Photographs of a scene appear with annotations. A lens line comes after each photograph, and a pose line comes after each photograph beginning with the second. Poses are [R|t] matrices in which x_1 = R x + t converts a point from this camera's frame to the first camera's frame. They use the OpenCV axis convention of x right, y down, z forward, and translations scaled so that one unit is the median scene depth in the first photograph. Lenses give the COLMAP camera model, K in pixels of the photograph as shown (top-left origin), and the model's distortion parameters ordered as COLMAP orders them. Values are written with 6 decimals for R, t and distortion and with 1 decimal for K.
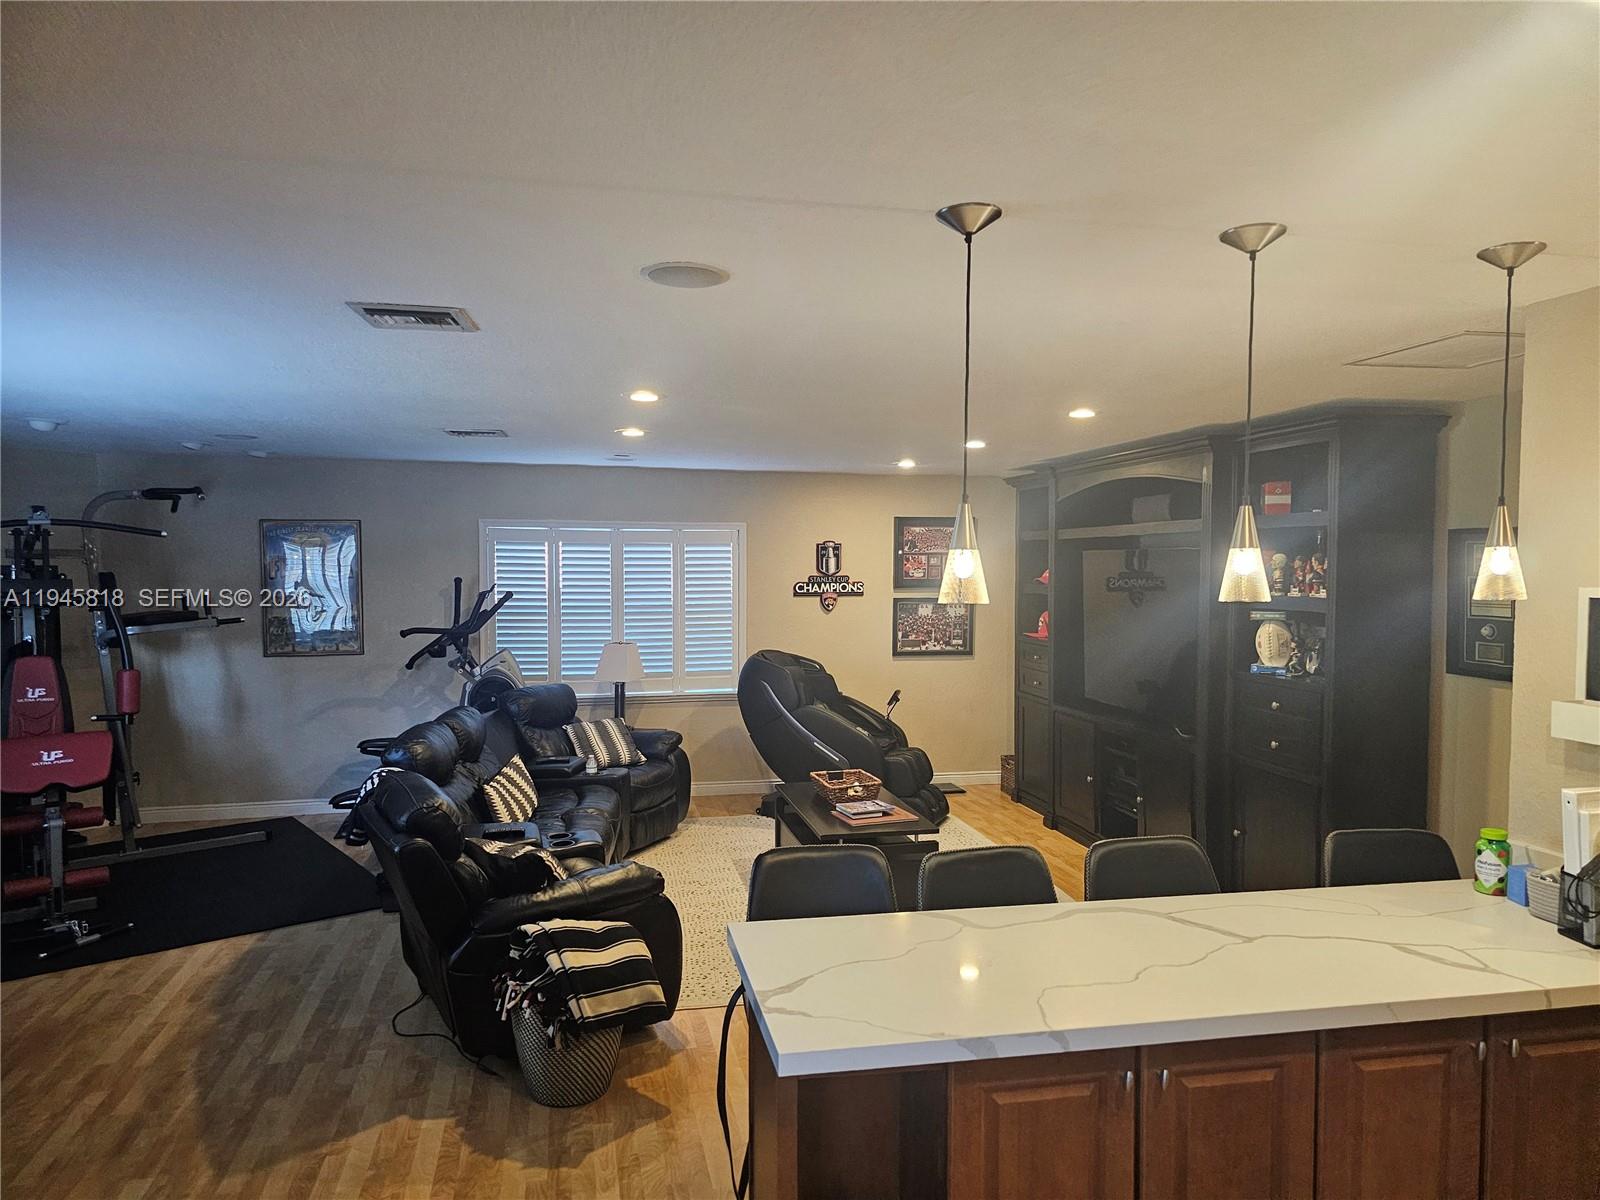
lens RADIAL K [[1067.2, 0, 797.3], [0, 1067.2, 603.3], [0, 0, 1]] dist [0.028227, 0.001323]
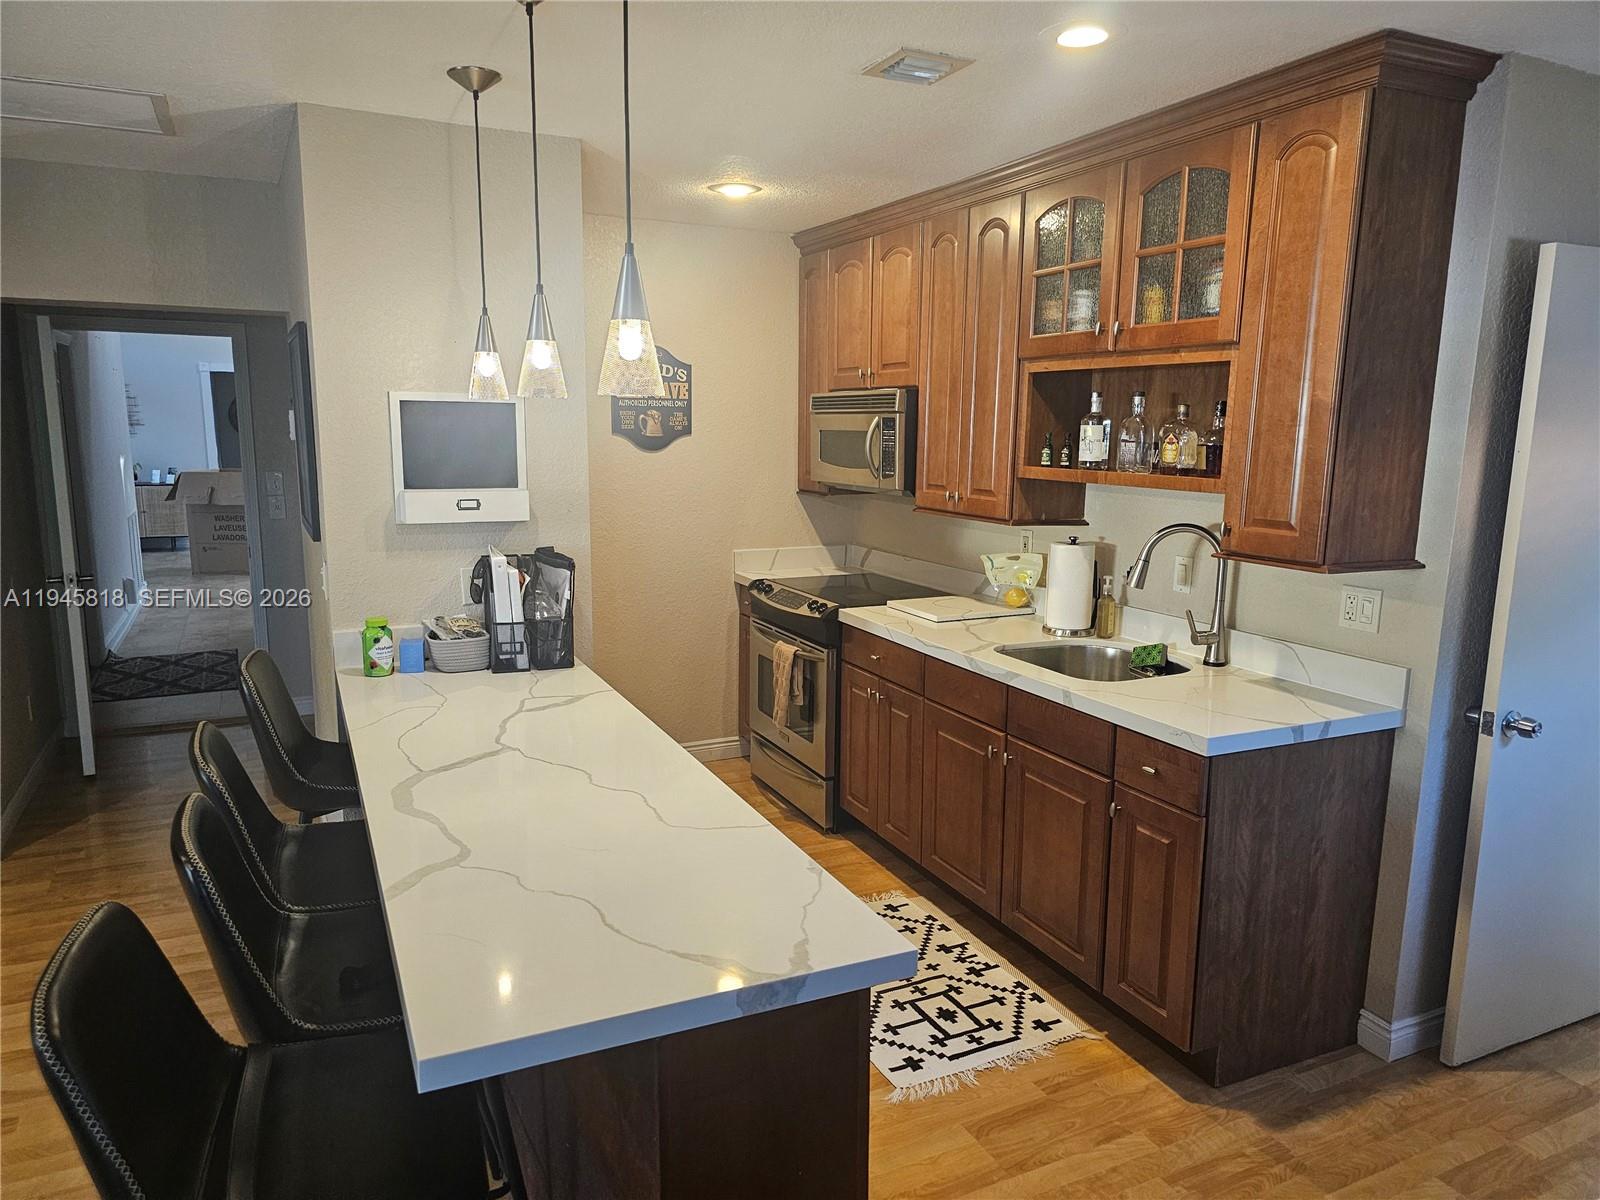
lens RADIAL K [[1067.2, 0, 804.4], [0, 1067.2, 601.9], [0, 0, 1]] dist [0.028227, 0.001323]
pose [[-0.240230, -0.169230, 0.955851, -0.548932], [0.019011, 0.983677, 0.178935, 0.011735], [-0.970530, 0.061157, -0.233092, 0.950625]]
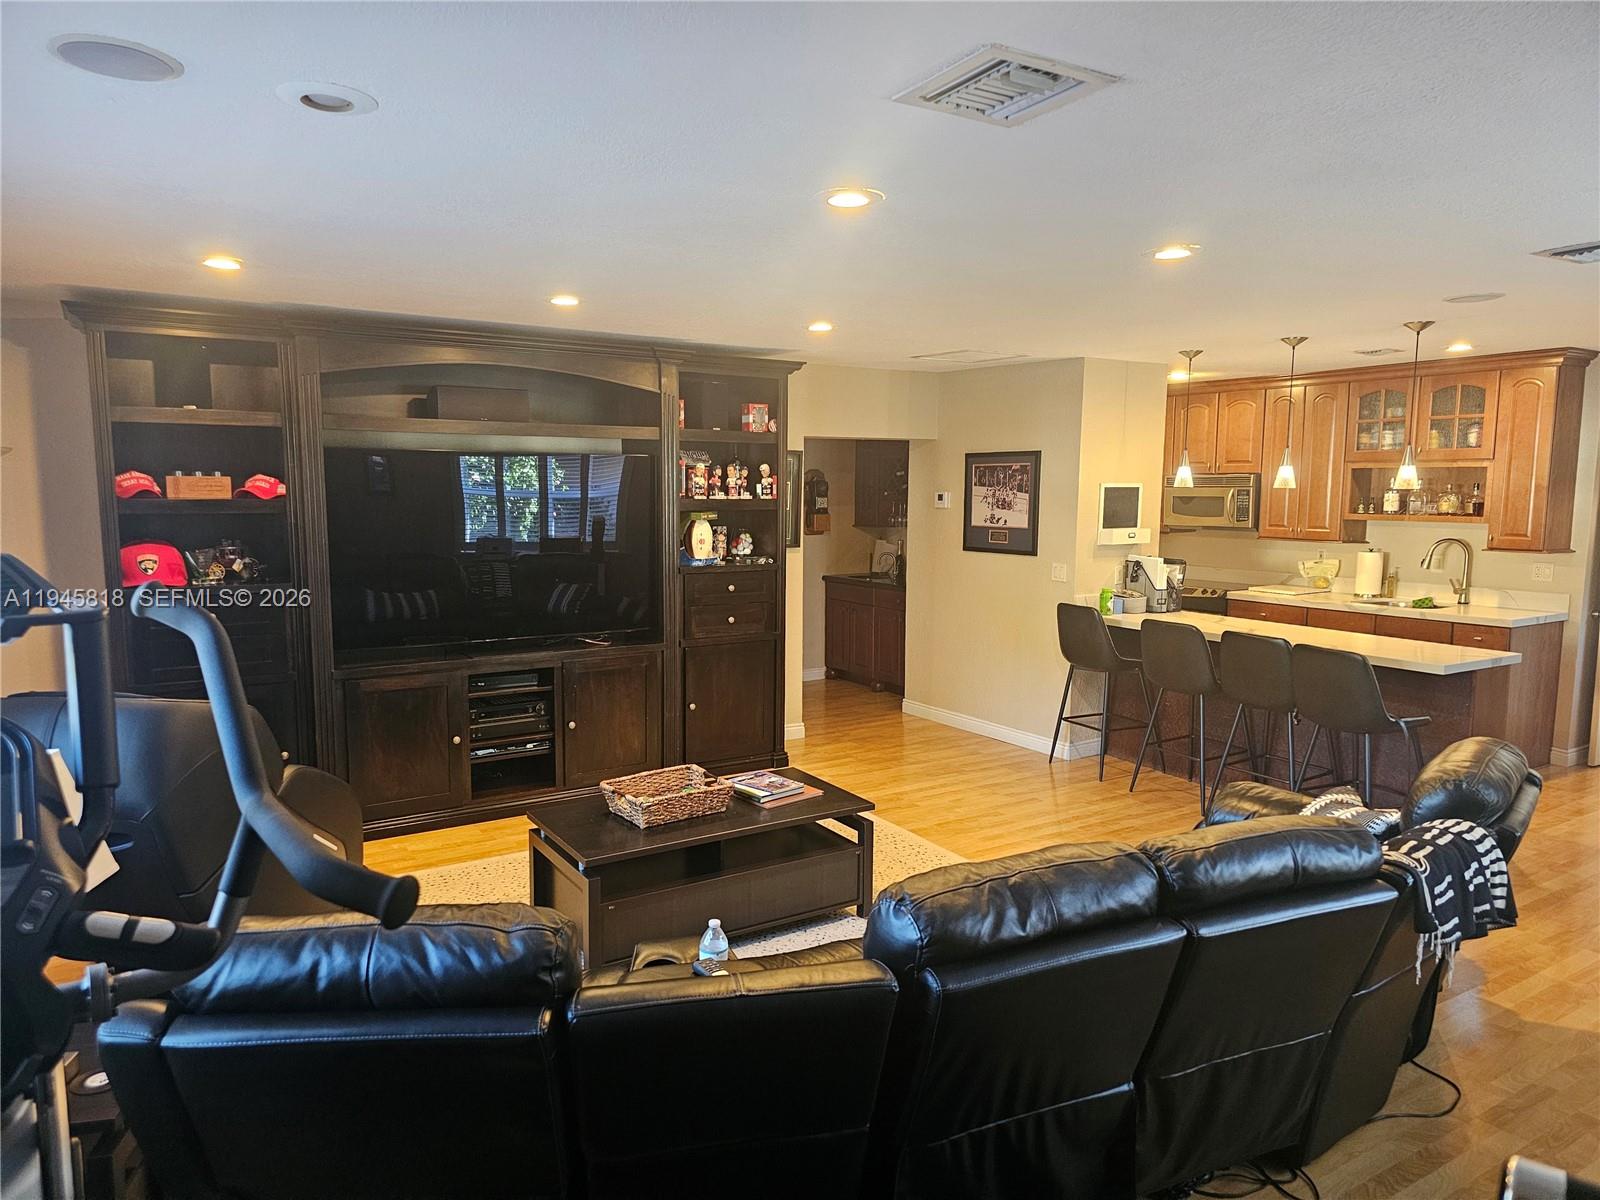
lens RADIAL K [[1067.2, 0, 793.6], [0, 1067.2, 601.9], [0, 0, 1]] dist [0.028227, 0.001323]
pose [[-0.348755, -0.110418, 0.930687, -1.471256], [0.026582, 0.991471, 0.127590, -0.084156], [-0.936837, 0.069238, -0.342845, 2.812607]]
